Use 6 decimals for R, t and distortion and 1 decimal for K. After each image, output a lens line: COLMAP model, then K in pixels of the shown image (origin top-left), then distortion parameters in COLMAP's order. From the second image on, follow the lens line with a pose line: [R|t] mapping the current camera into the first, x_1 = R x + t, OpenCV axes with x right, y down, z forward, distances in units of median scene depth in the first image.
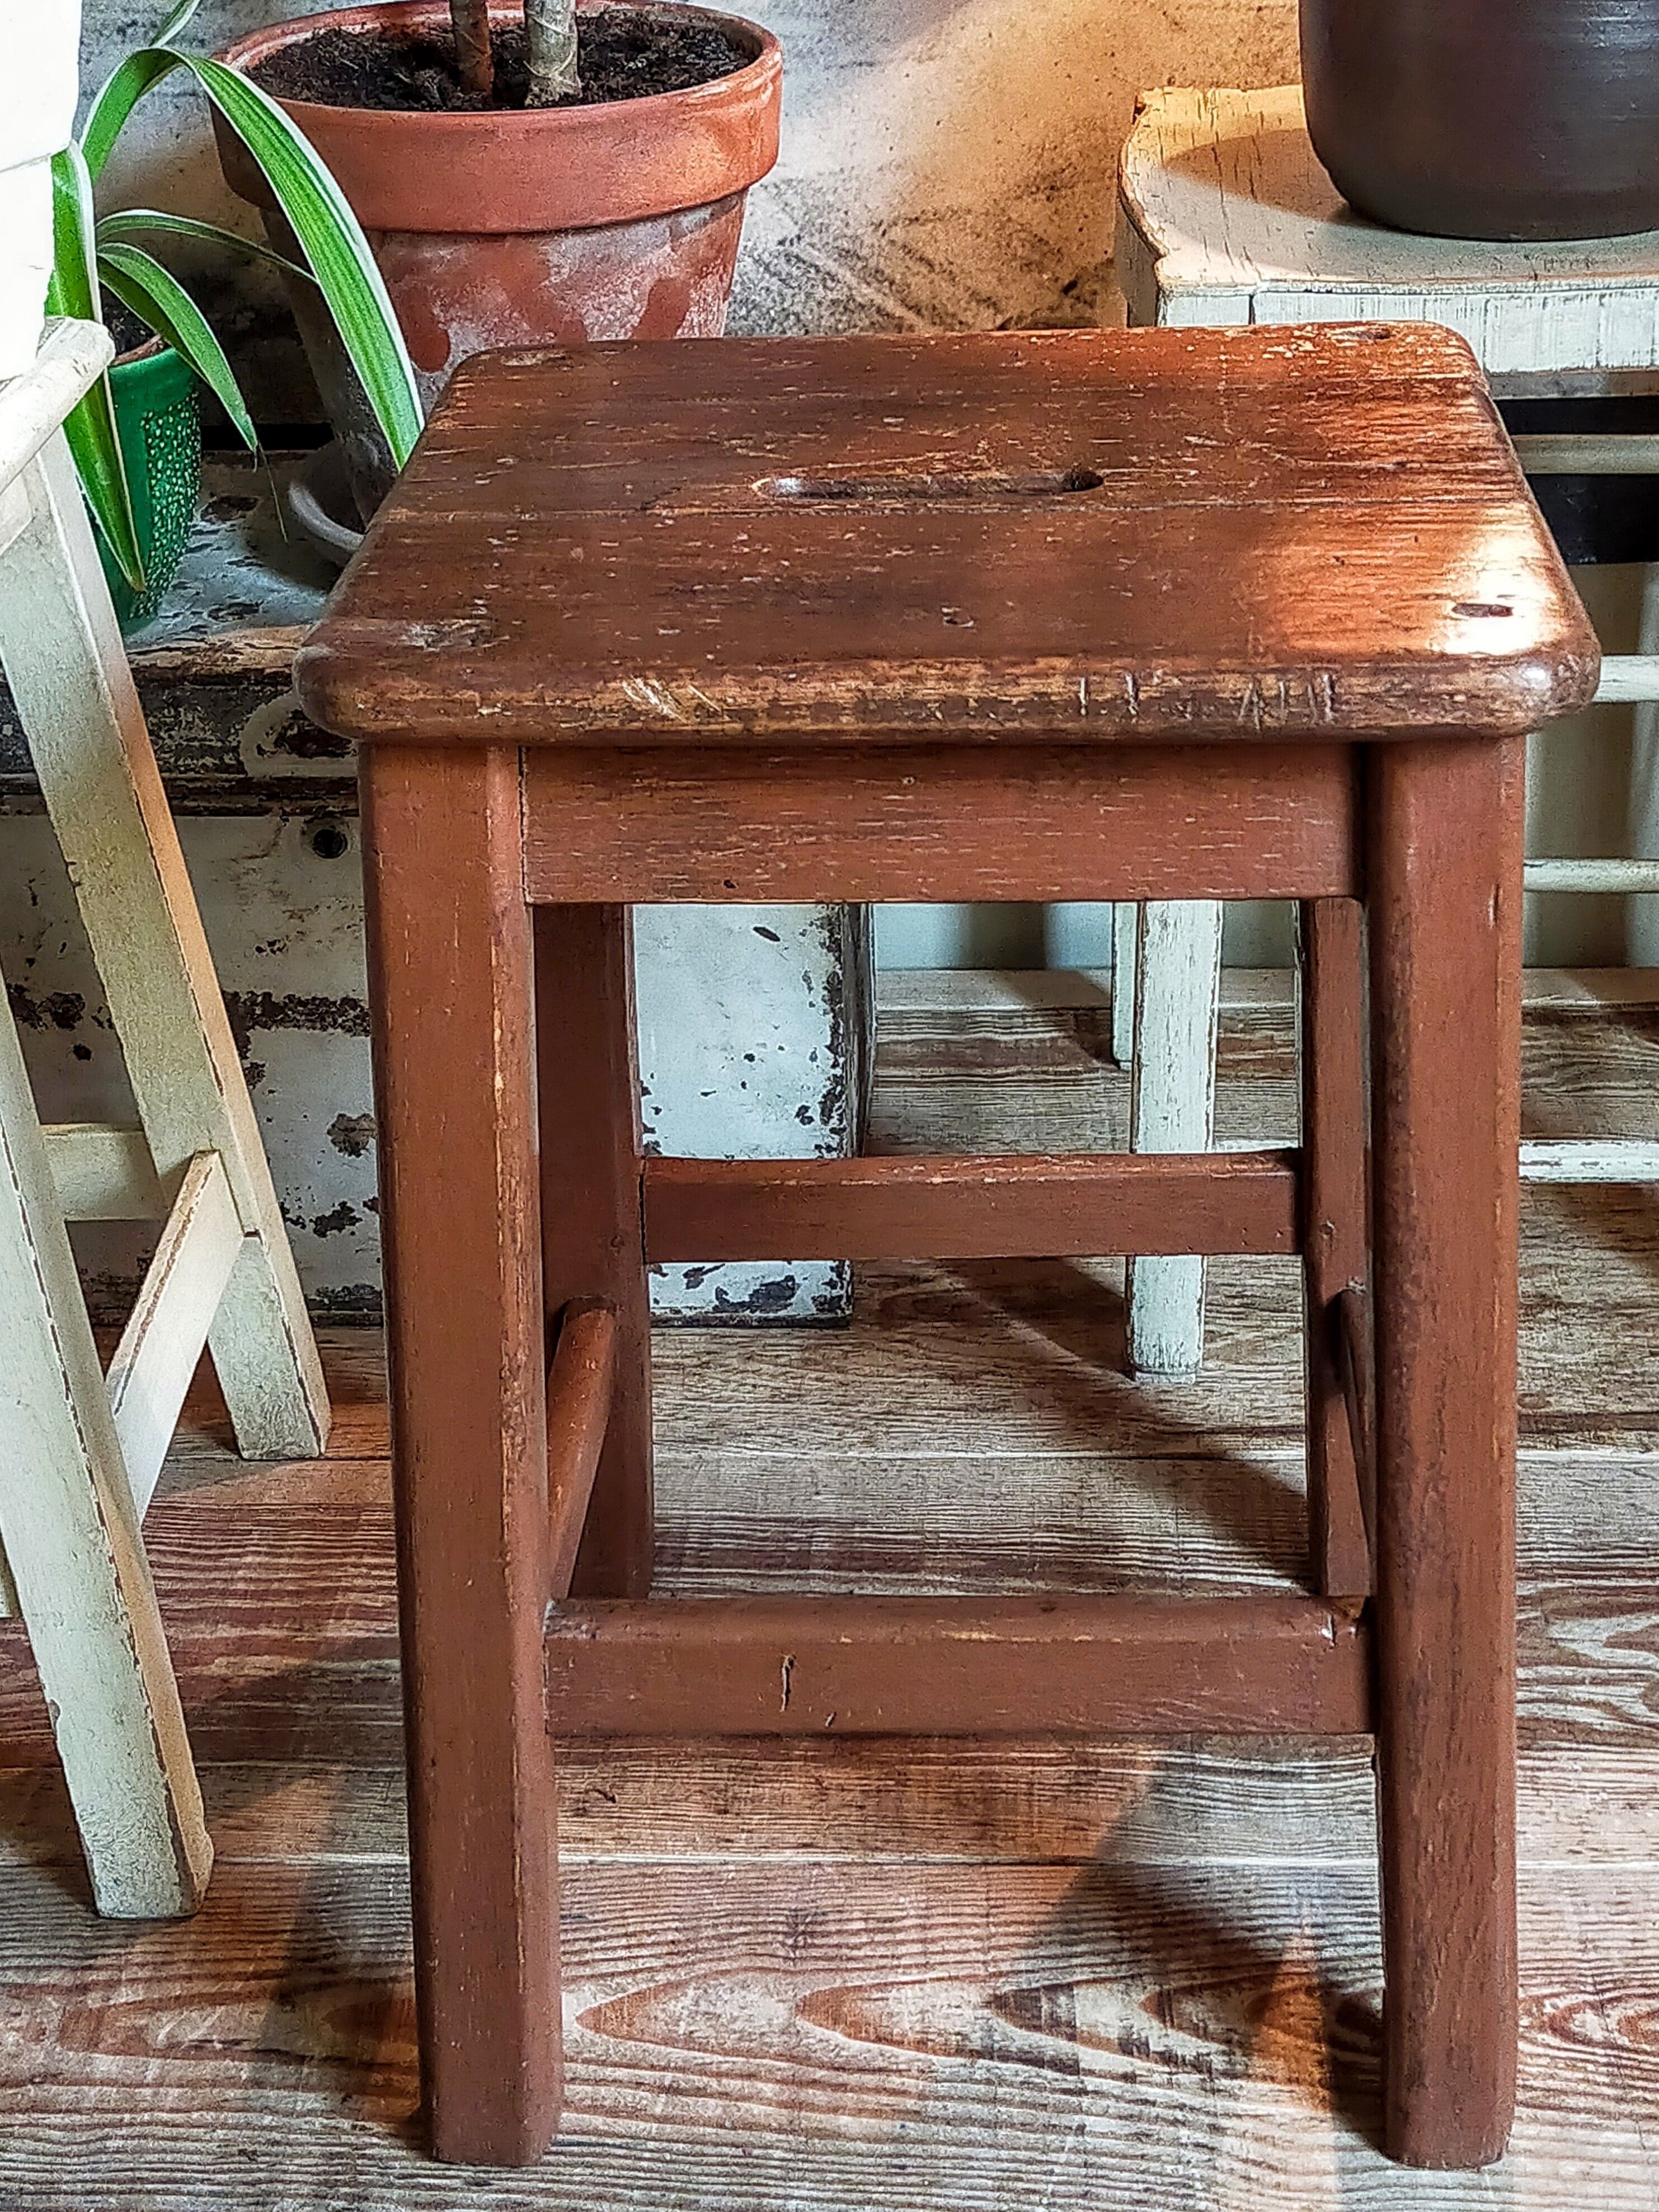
lens RADIAL K [[3314.3, 0, 842.4], [0, 3314.3, 1102.3], [0, 0, 1]] dist [0.126989, -0.205708]
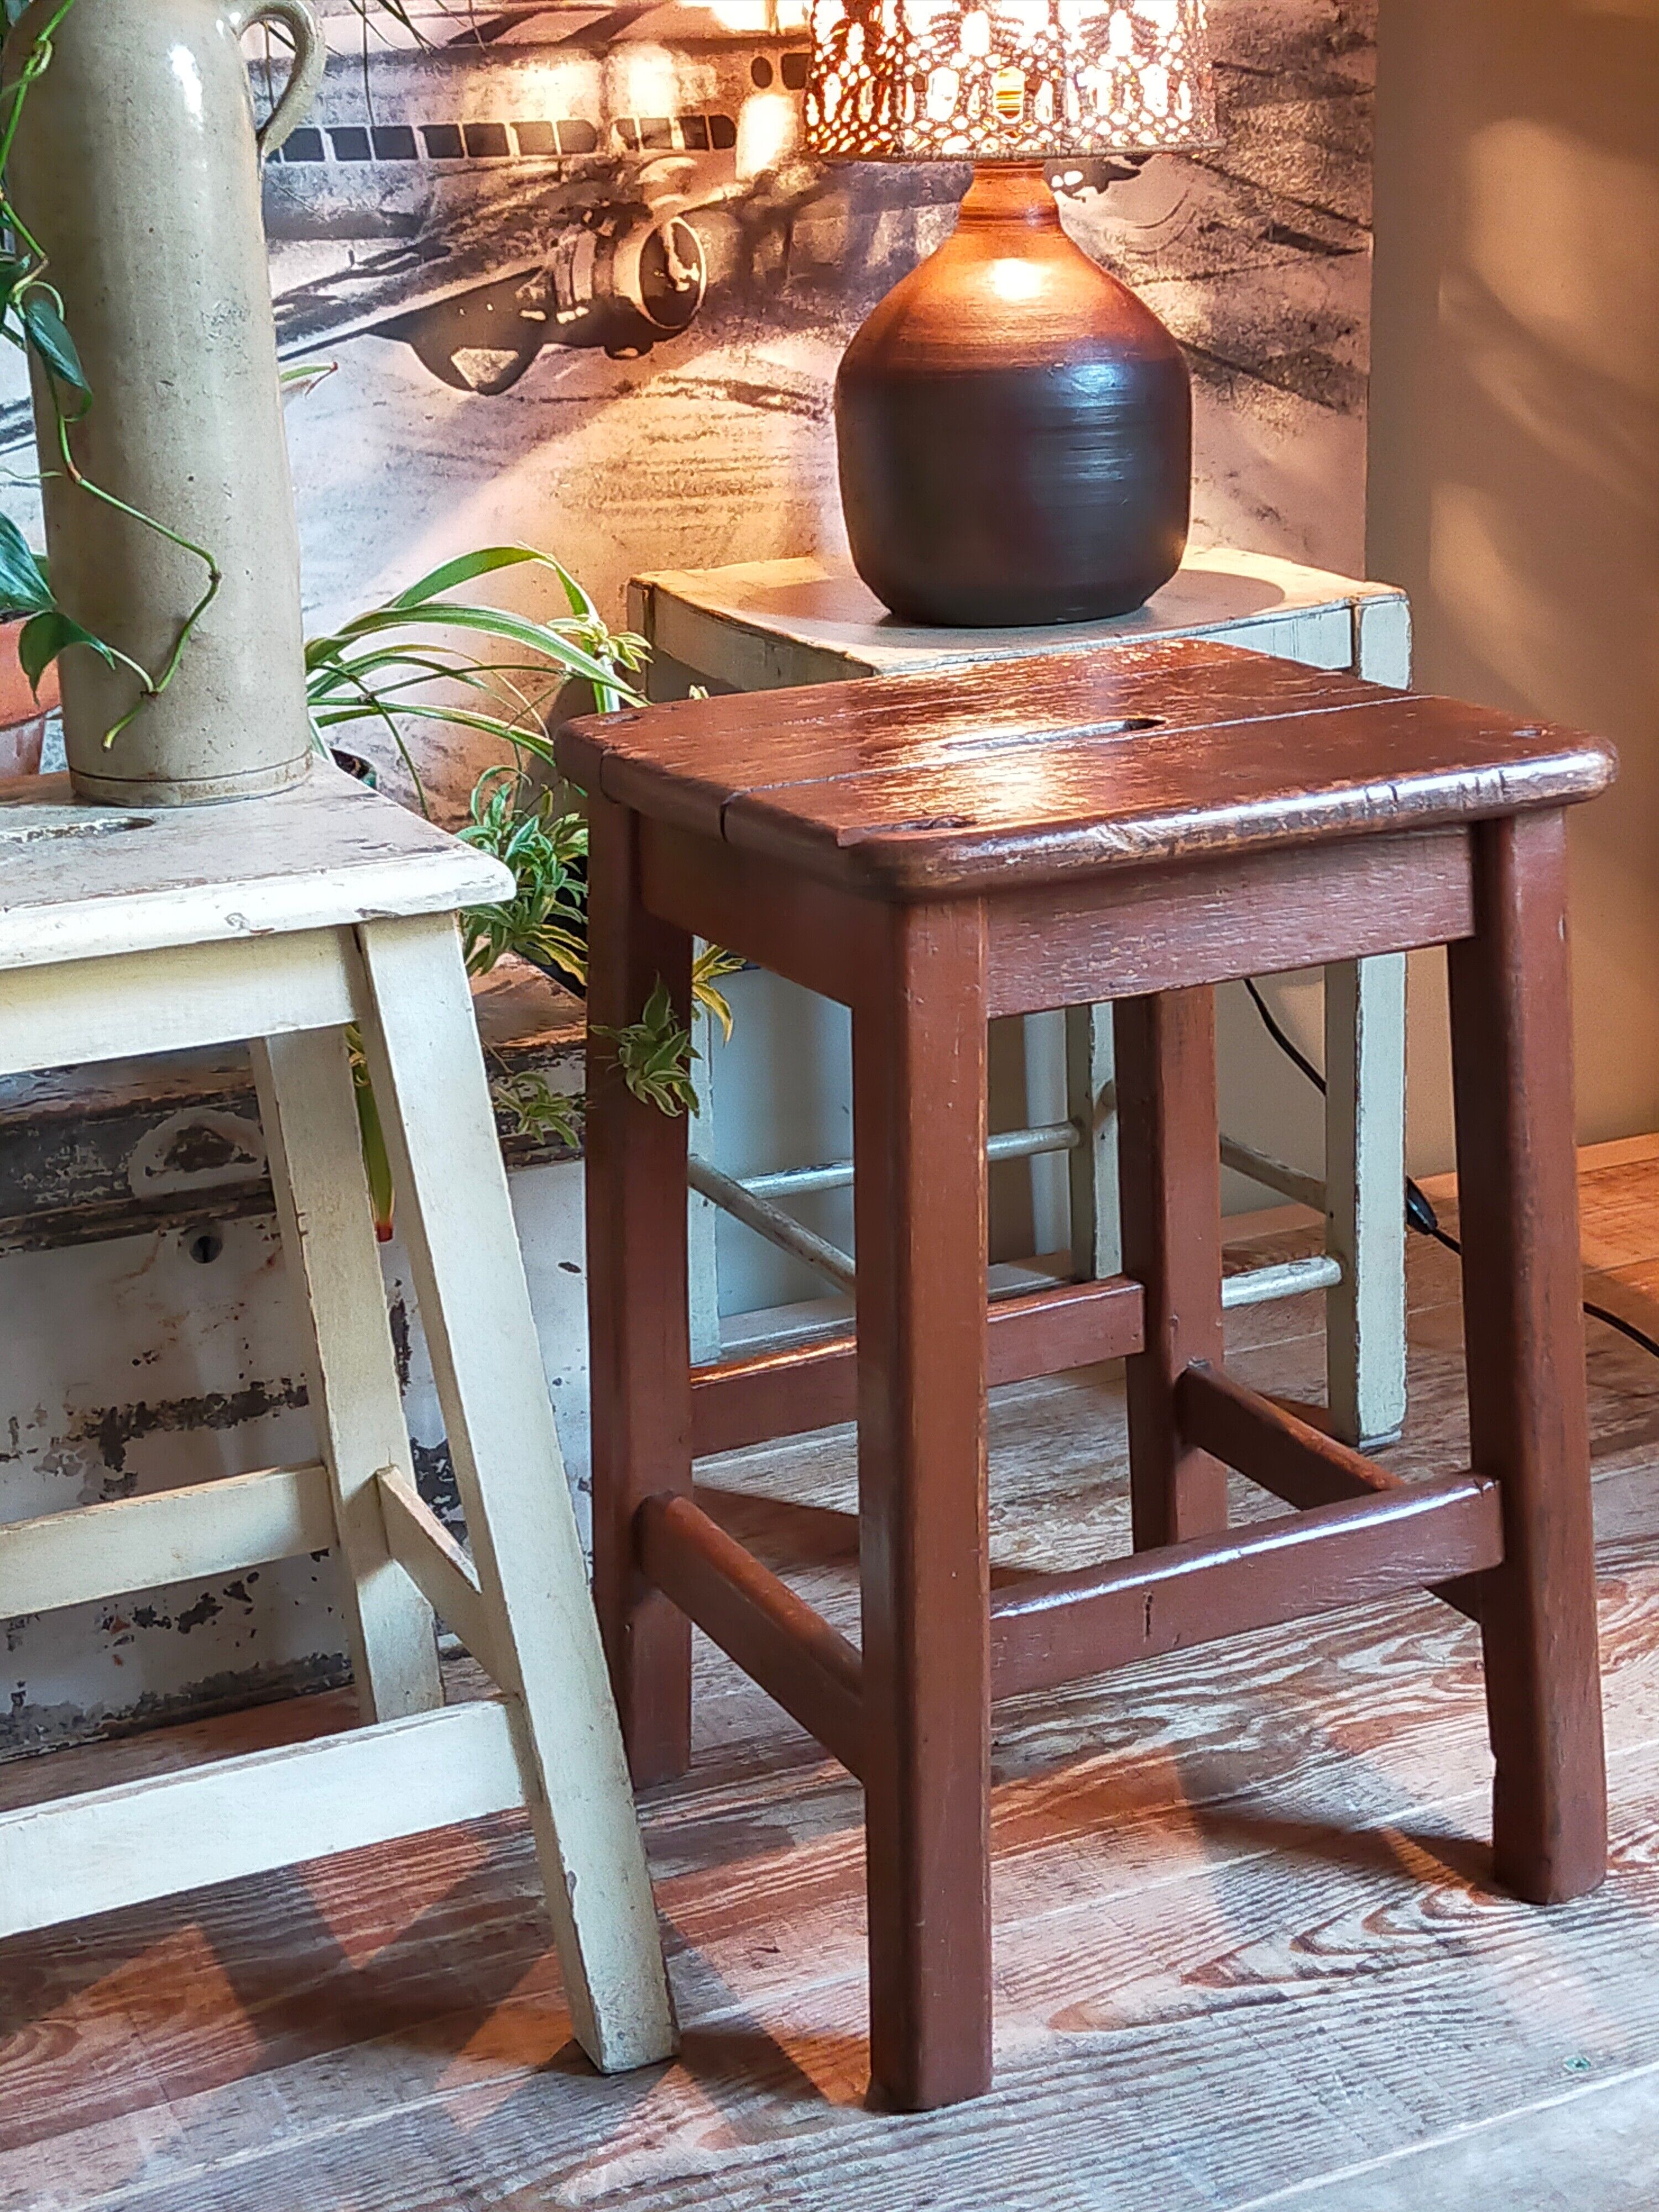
lens RADIAL K [[3291.4, 0, 842.8], [0, 3291.4, 1117.7], [0, 0, 1]] dist [0.128171, -0.211995]
pose [[0.884938, -0.142744, 0.443293, -0.509789], [0.225985, 0.963910, -0.140743, 0.095724], [-0.407204, 0.224726, 0.885259, -0.094406]]
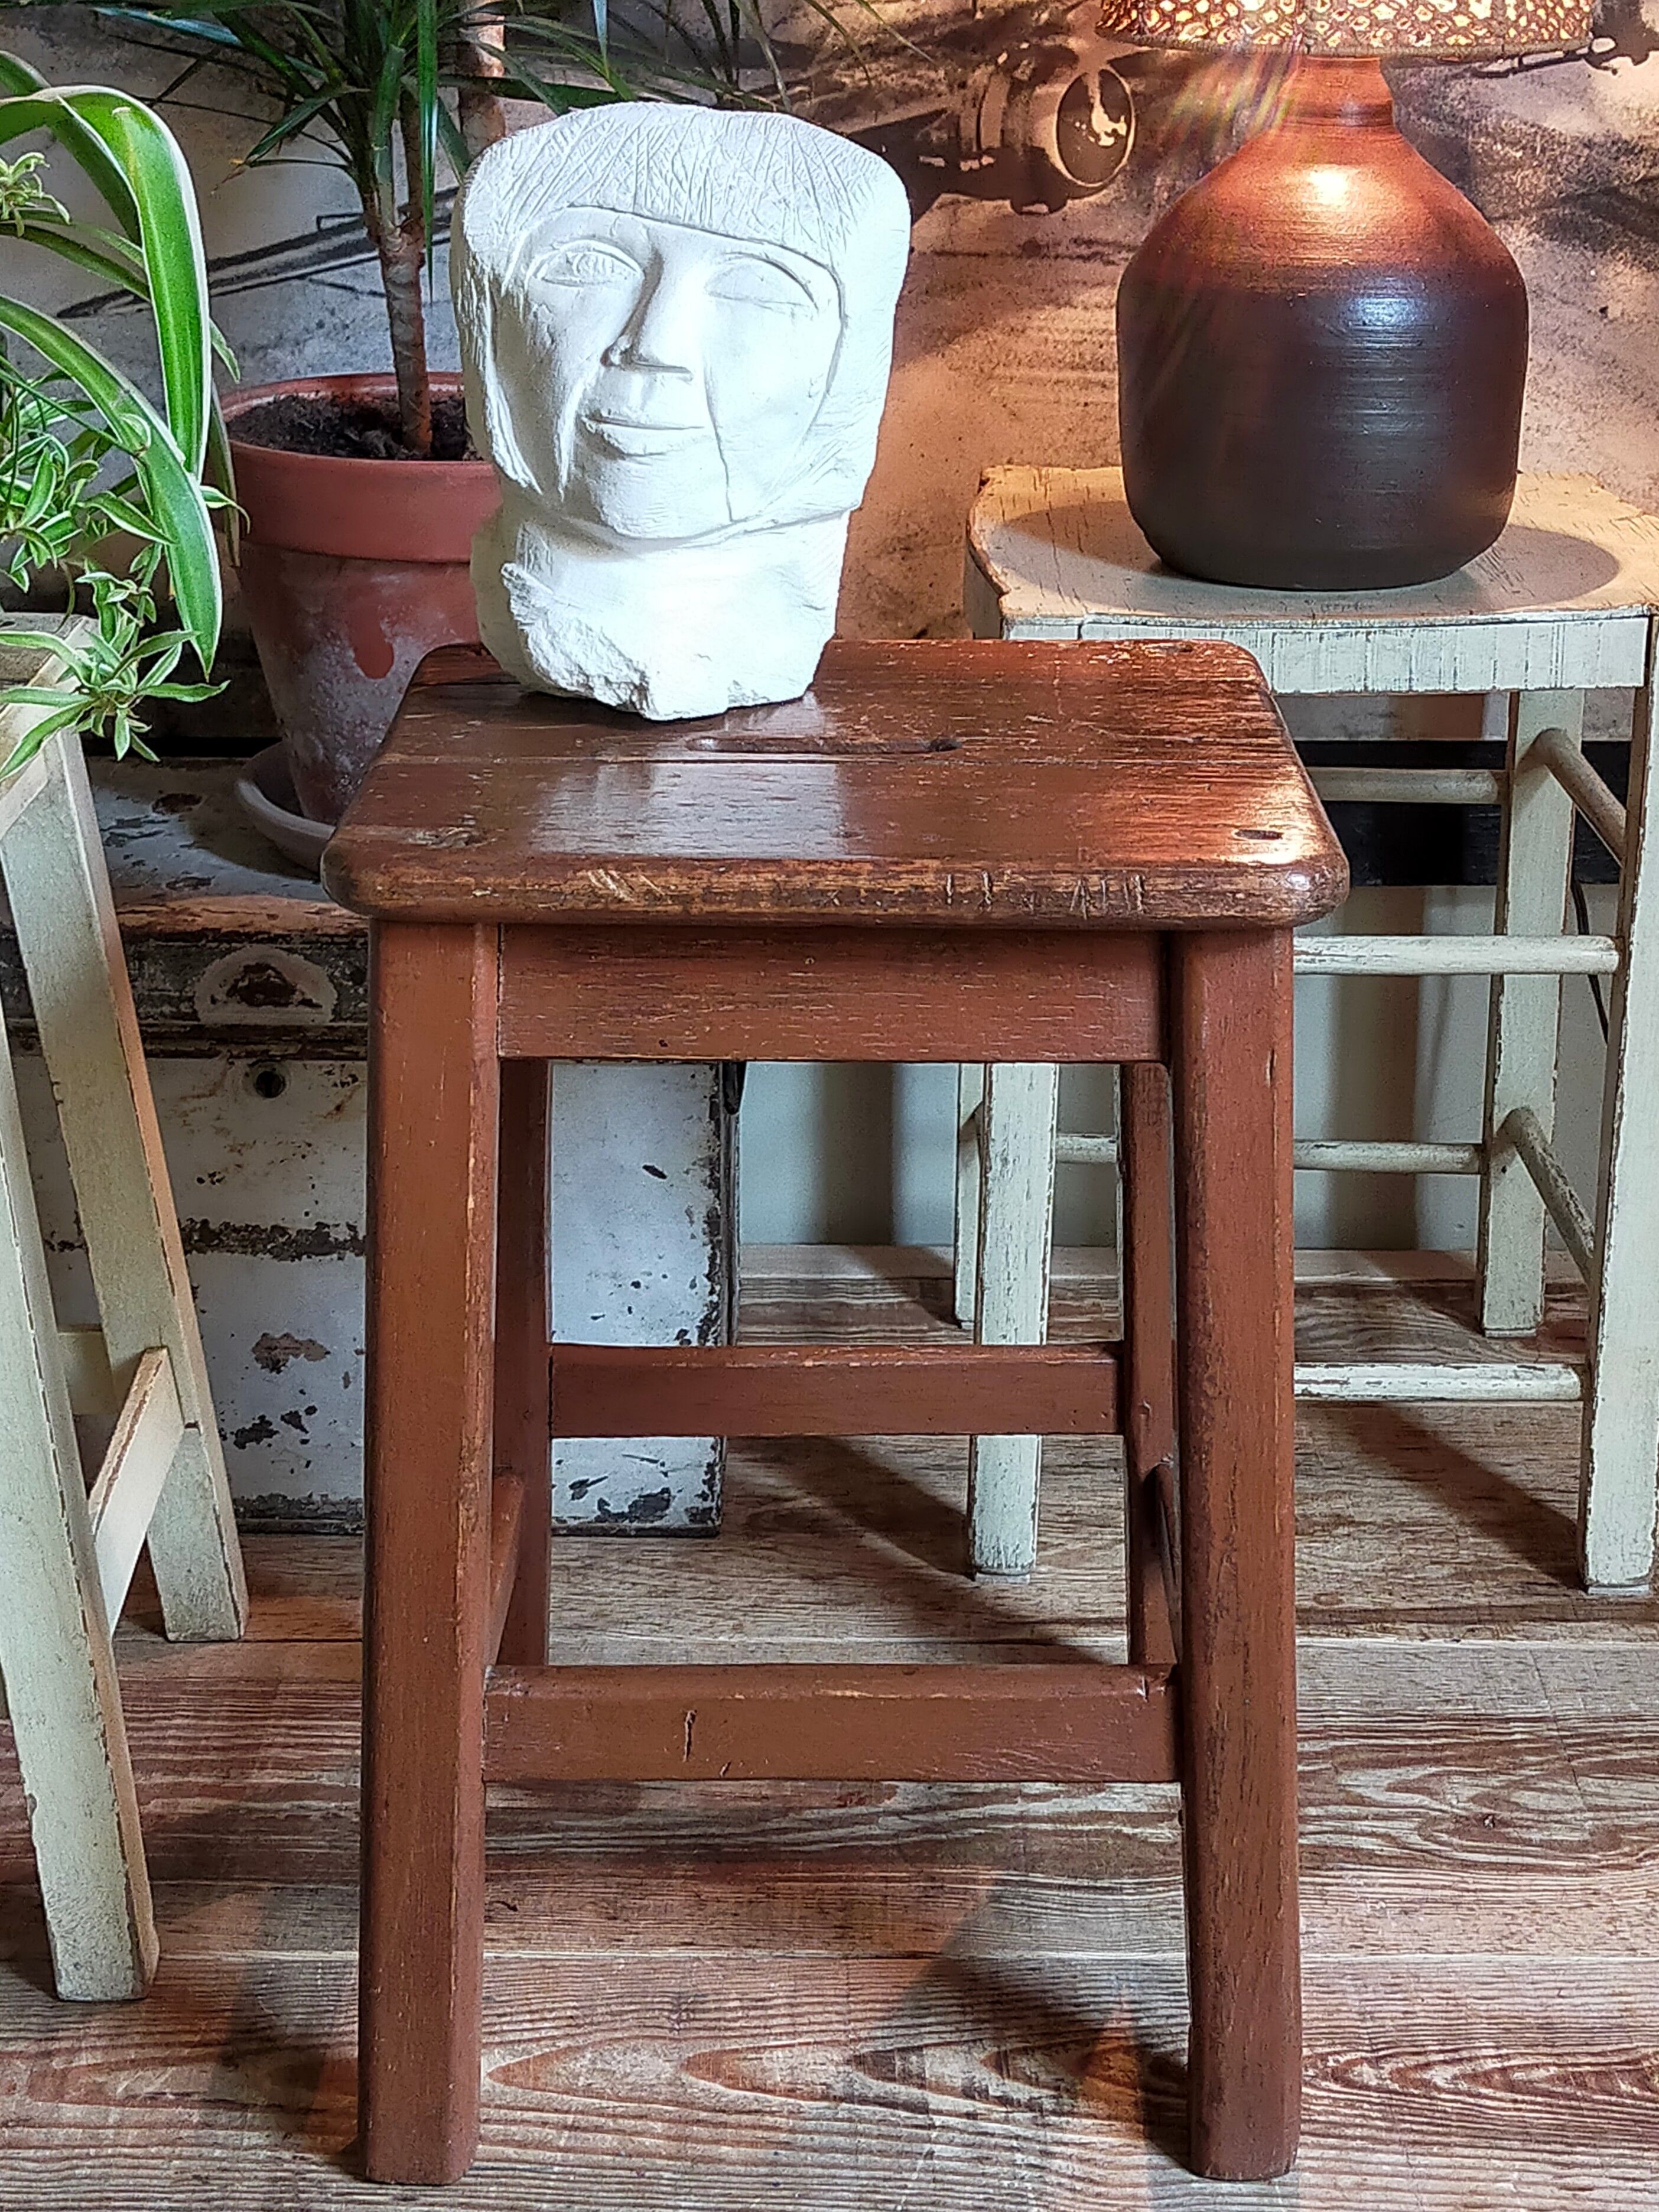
lens RADIAL K [[3484.0, 0, 841.0], [0, 3484.0, 1110.0], [0, 0, 1]] dist [0.092540, 0.006349]
pose [[0.998449, 0.017448, 0.052877, -0.025691], [-0.010801, 0.992289, -0.123478, 0.084975], [-0.054624, 0.122715, 0.990938, -0.210295]]
